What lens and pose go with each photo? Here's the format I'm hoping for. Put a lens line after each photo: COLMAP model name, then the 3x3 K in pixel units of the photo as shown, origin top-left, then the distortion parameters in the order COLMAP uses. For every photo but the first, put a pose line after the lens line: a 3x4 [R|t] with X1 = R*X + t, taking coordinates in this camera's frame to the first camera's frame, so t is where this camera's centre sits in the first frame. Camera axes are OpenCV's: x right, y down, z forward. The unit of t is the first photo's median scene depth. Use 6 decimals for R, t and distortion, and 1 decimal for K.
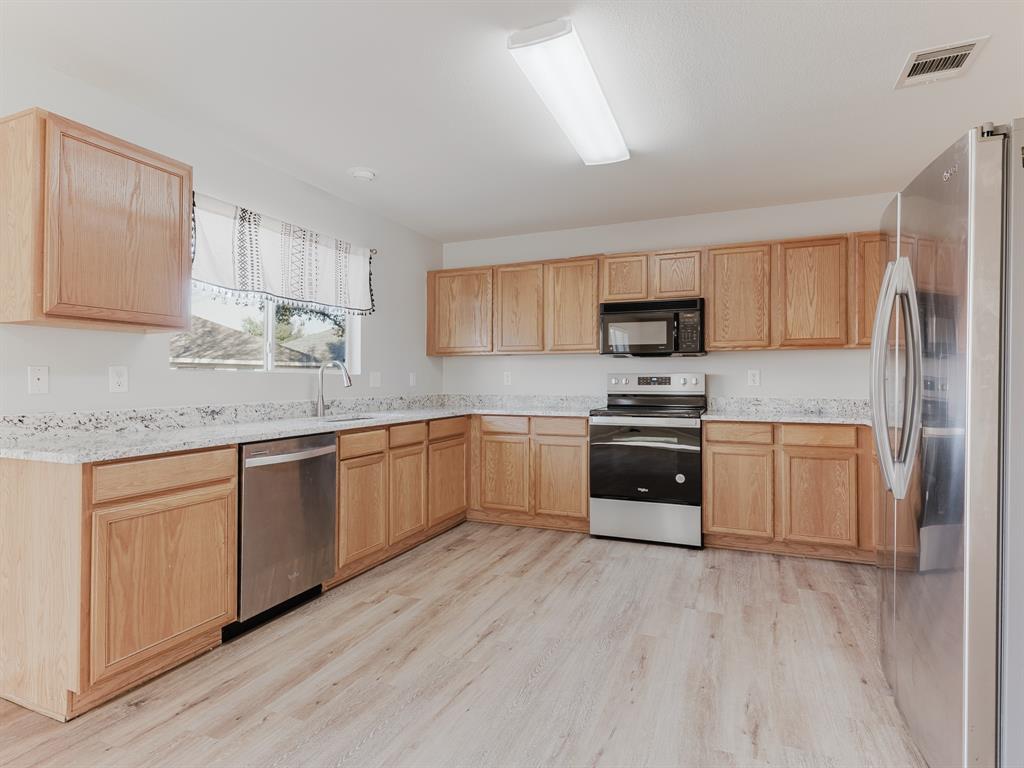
lens RADIAL K [[541.4, 0, 506.7], [0, 541.4, 378.7], [0, 0, 1]] dist [0.006274, -0.003459]
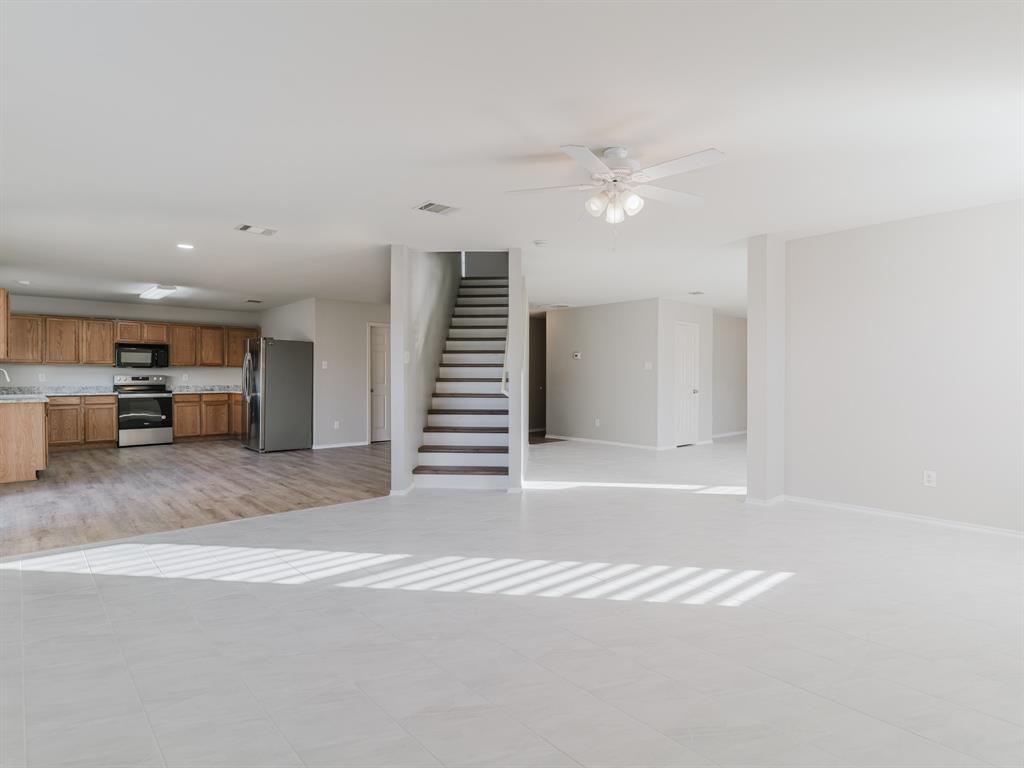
lens RADIAL K [[541.4, 0, 511.3], [0, 541.4, 386.1], [0, 0, 1]] dist [0.006274, -0.003459]
pose [[0.412506, -0.016553, 0.910804, -1.304305], [-0.007124, 0.999746, 0.021395, -0.026559], [-0.910927, -0.015314, 0.412283, -1.507099]]
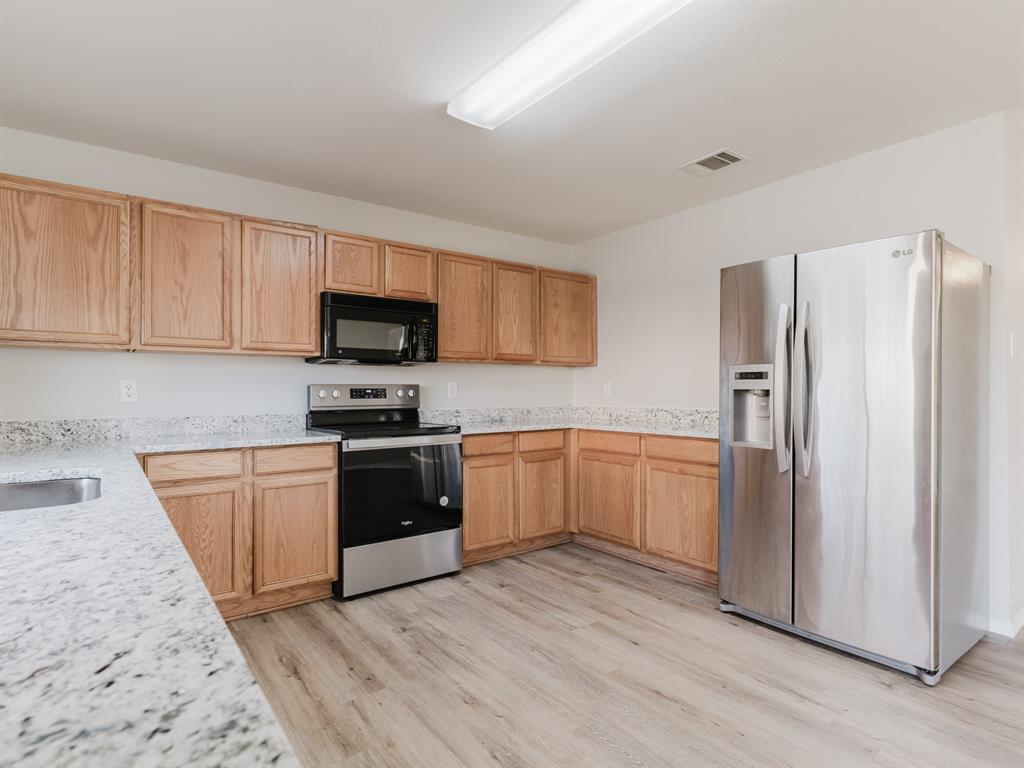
lens RADIAL K [[541.4, 0, 506.1], [0, 541.4, 392.1], [0, 0, 1]] dist [0.006274, -0.003459]
pose [[0.515143, -0.000875, 0.857104, -0.393924], [0.006309, 0.999976, -0.002770, 0.006632], [-0.857081, 0.006834, 0.515136, 0.443766]]
